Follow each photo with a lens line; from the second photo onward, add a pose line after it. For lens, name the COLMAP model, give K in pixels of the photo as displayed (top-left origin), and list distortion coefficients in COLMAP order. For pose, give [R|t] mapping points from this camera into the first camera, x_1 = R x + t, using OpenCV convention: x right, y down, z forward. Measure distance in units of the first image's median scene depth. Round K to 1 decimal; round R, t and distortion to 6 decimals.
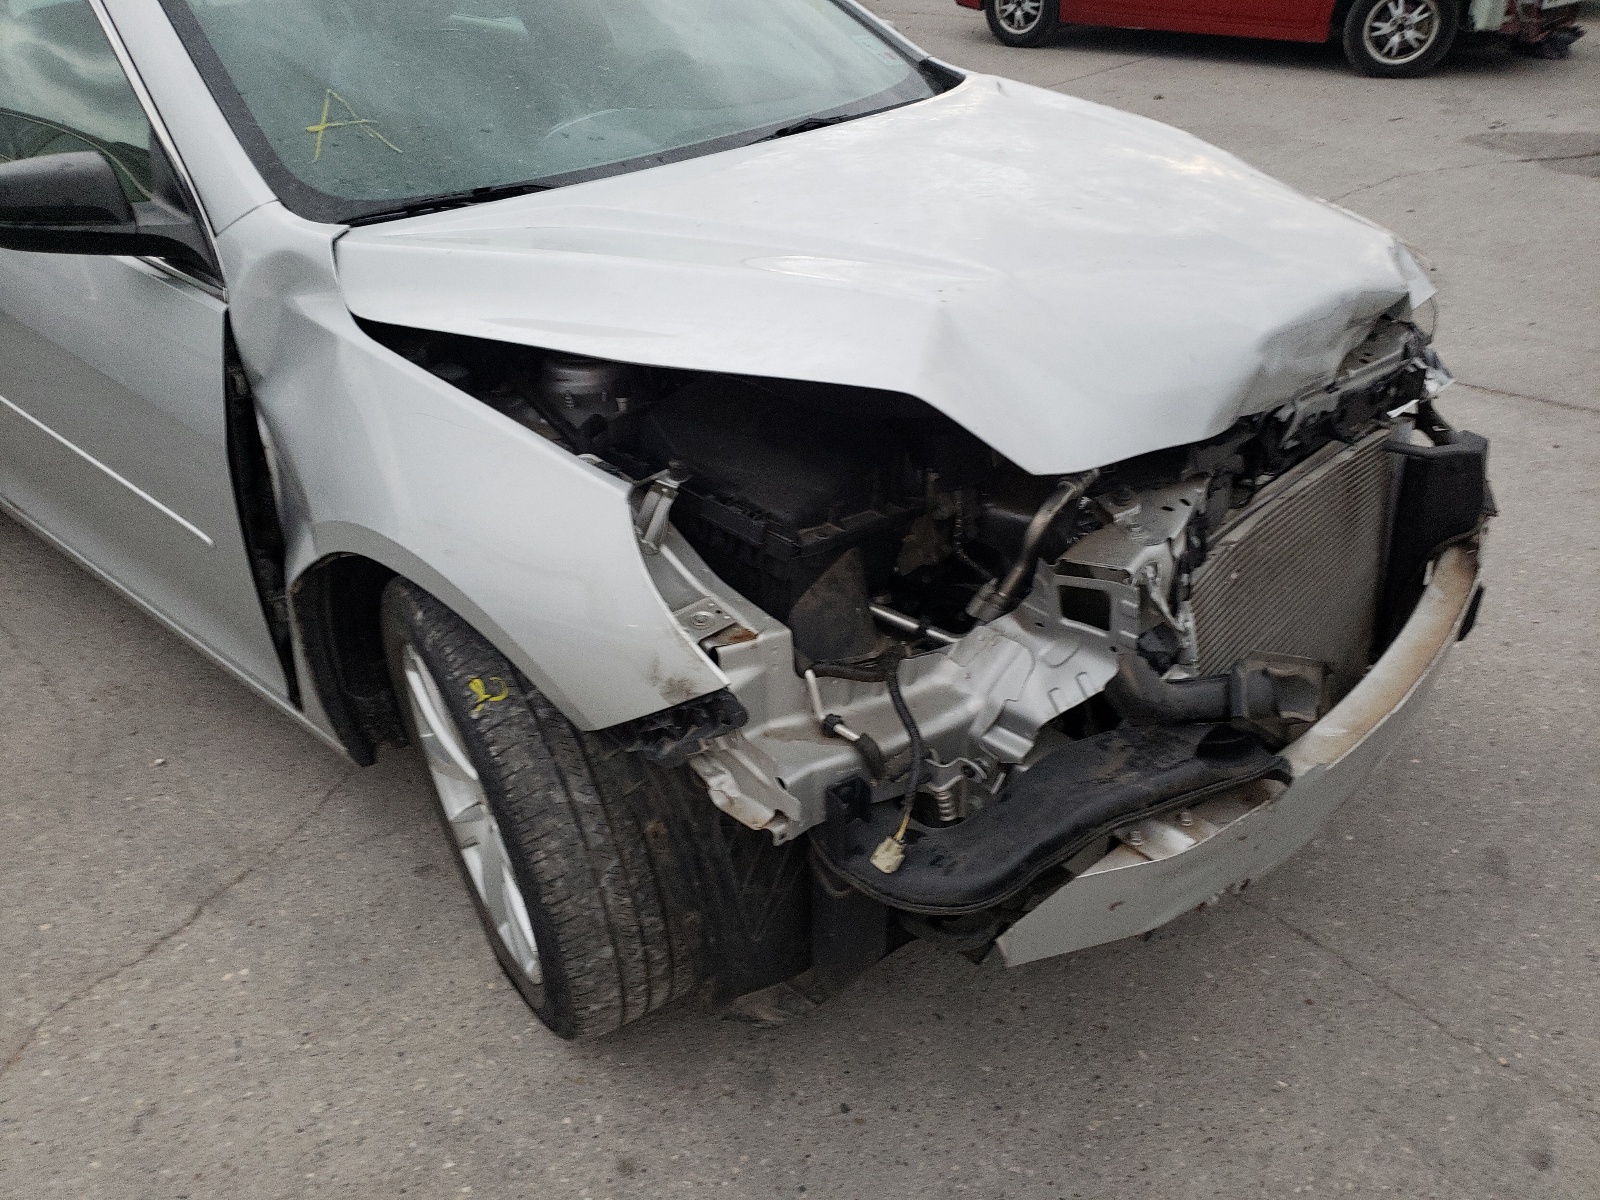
lens RADIAL K [[1263.2, 0, 800.0], [0, 1263.2, 600.0], [0, 0, 1]] dist [0.016024, 0.008490]
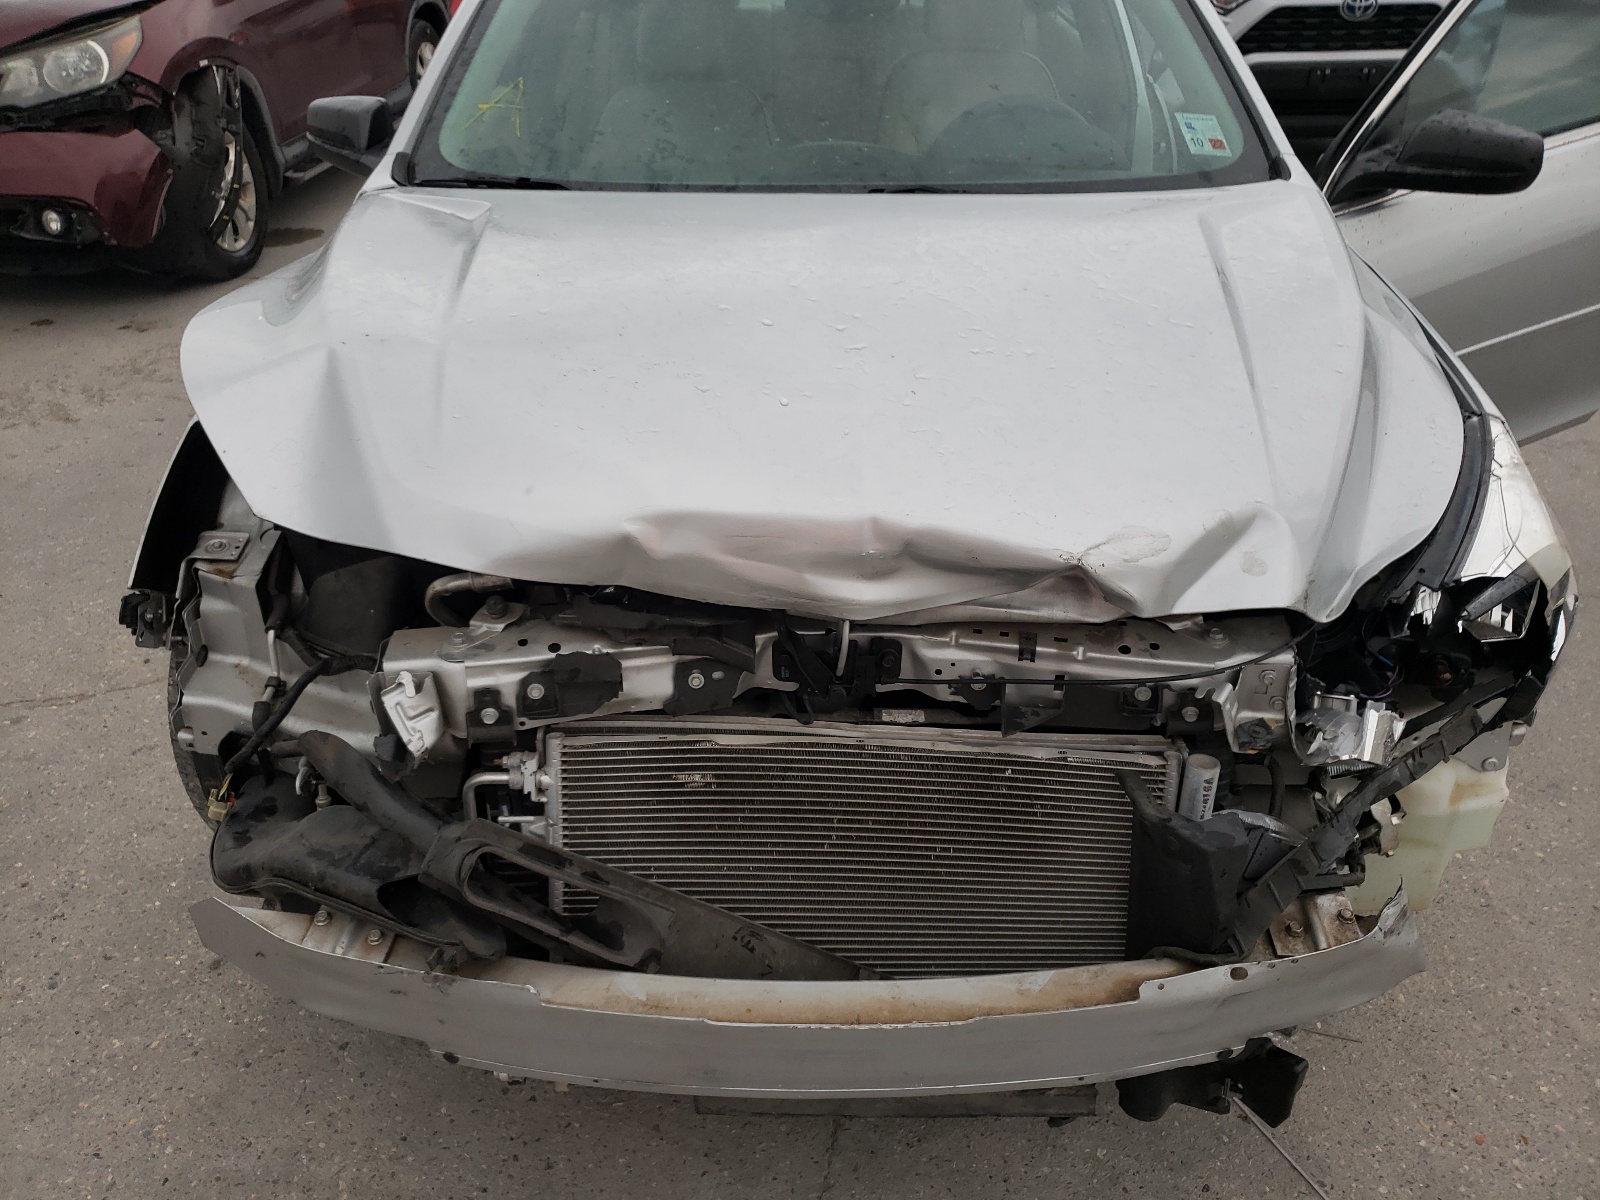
lens RADIAL K [[1263.2, 0, 800.0], [0, 1263.2, 600.0], [0, 0, 1]] dist [0.016024, 0.008490]
pose [[0.648358, 0.400024, -0.647775, 0.889711], [-0.402394, 0.902340, 0.154471, -0.285705], [0.646306, 0.160509, 0.746007, 0.388504]]
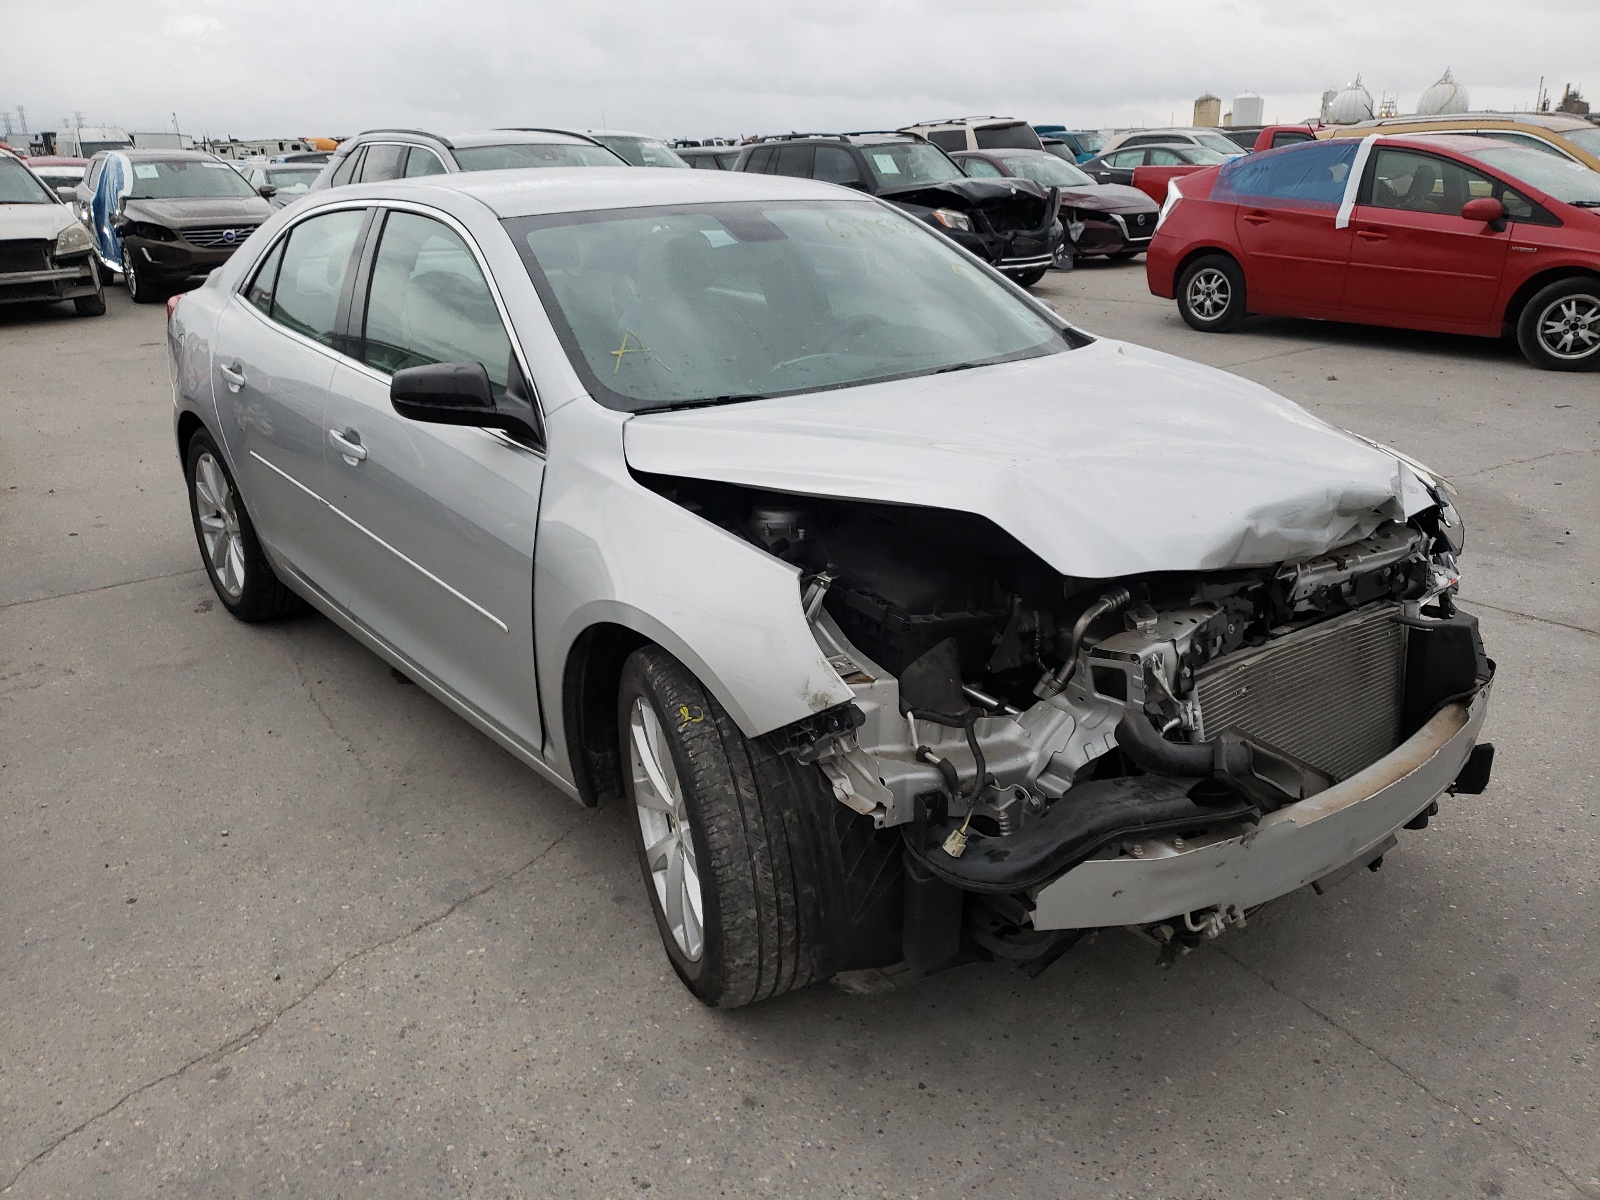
lens RADIAL K [[1263.2, 0, 800.0], [0, 1263.2, 600.0], [0, 0, 1]] dist [0.016024, 0.008490]
pose [[0.985243, 0.068242, -0.156968, 0.085917], [-0.097769, 0.977124, -0.188863, 0.184634], [0.140489, 0.201423, 0.969377, -0.372177]]
